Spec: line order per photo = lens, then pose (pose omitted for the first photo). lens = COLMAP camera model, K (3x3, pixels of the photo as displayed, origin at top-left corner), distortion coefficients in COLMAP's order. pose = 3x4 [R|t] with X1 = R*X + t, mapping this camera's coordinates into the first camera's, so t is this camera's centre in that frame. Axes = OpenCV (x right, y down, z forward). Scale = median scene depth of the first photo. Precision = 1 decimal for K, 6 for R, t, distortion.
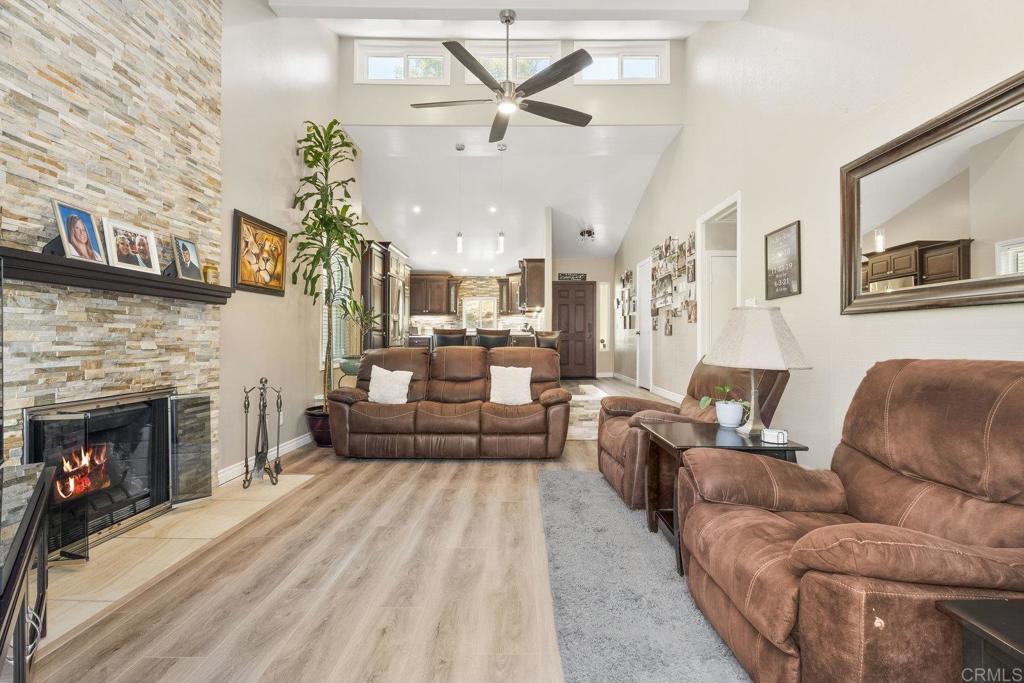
lens RADIAL K [[465.0, 0, 512.0], [0, 465.0, 341.5], [0, 0, 1]] dist [0.000700, 0.000213]
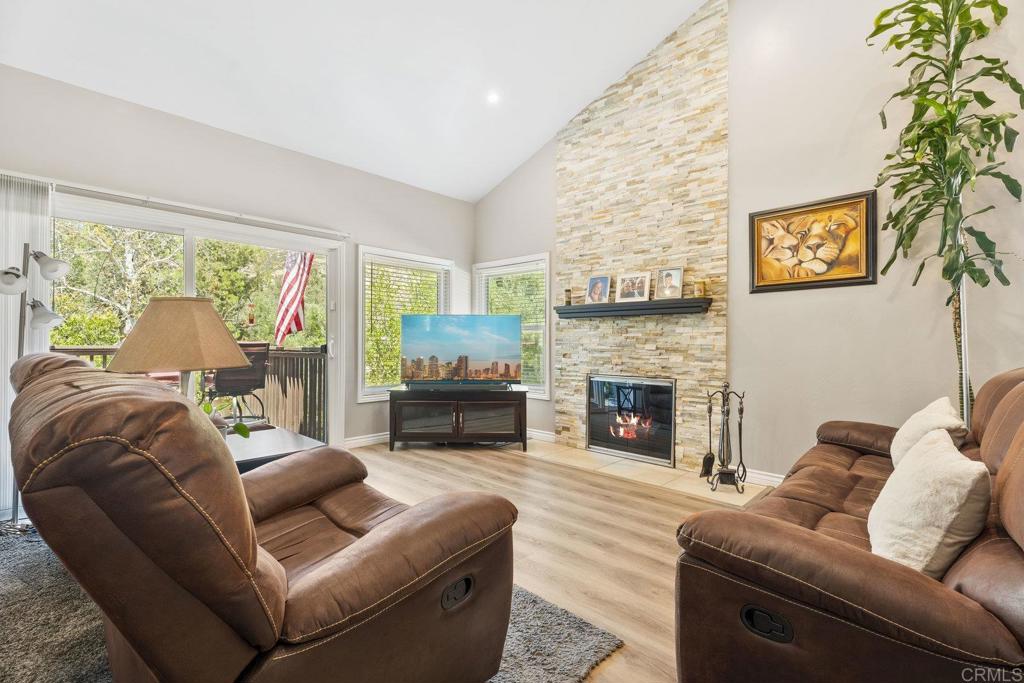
lens RADIAL K [[465.0, 0, 512.0], [0, 465.0, 341.5], [0, 0, 1]] dist [0.000700, 0.000213]
pose [[-0.678501, -0.006951, -0.734567, 0.614333], [-0.009209, 0.999957, -0.000957, -0.004268], [0.734542, 0.006115, -0.678536, 1.647953]]
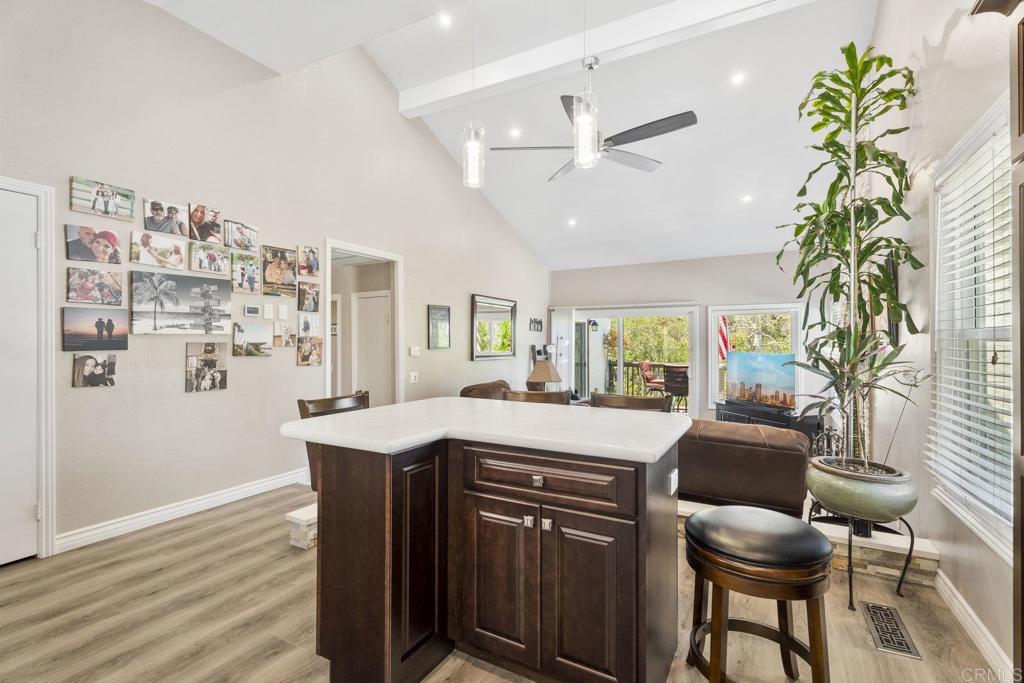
lens RADIAL K [[465.0, 0, 512.0], [0, 465.0, 341.5], [0, 0, 1]] dist [0.000700, 0.000213]
pose [[-0.884713, 0.002047, 0.466131, -0.438859], [0.002202, 0.999998, -0.000211, -0.151077], [-0.466130, 0.000839, -0.884716, 2.825409]]
